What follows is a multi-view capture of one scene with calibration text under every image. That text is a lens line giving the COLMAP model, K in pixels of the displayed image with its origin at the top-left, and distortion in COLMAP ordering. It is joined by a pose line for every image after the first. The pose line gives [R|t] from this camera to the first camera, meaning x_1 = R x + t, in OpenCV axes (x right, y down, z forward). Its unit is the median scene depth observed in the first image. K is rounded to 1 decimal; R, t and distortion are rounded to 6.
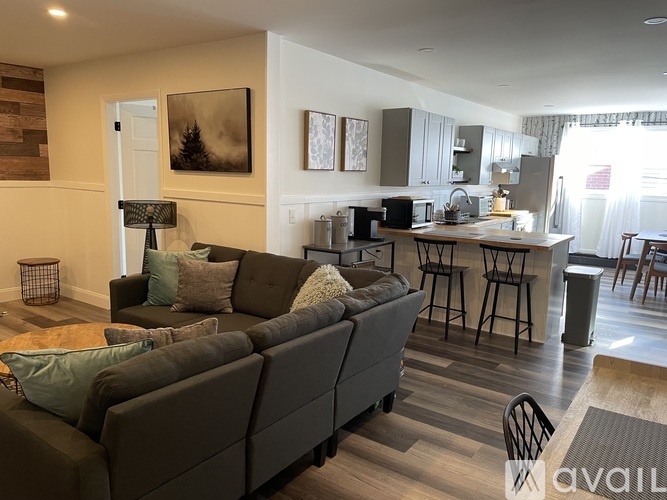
lens RADIAL K [[514.2, 0, 333.5], [0, 514.2, 250.0], [0, 0, 1]] dist [0.089266, -0.097923]
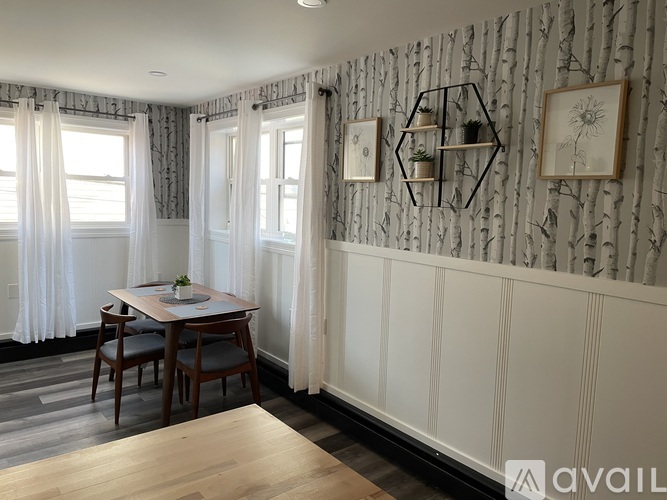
lens RADIAL K [[514.2, 0, 333.5], [0, 514.2, 250.0], [0, 0, 1]] dist [0.089266, -0.097923]
pose [[0.262400, -0.118579, 0.957646, 0.092982], [0.113177, 0.989353, 0.091494, -0.105369], [-0.958299, 0.084376, 0.273026, 0.560423]]
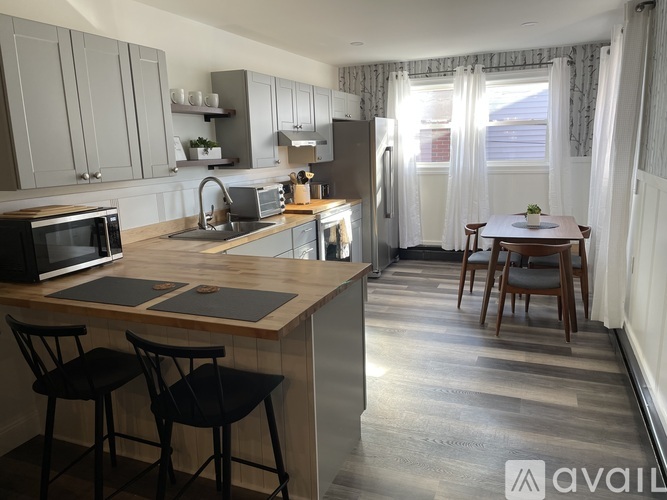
lens RADIAL K [[514.2, 0, 333.5], [0, 514.2, 250.0], [0, 0, 1]] dist [0.089266, -0.097923]
pose [[0.971987, -0.091952, 0.216302, 0.199436], [0.080691, 0.994911, 0.060348, -0.049733], [-0.220750, -0.041204, 0.974460, 0.318118]]
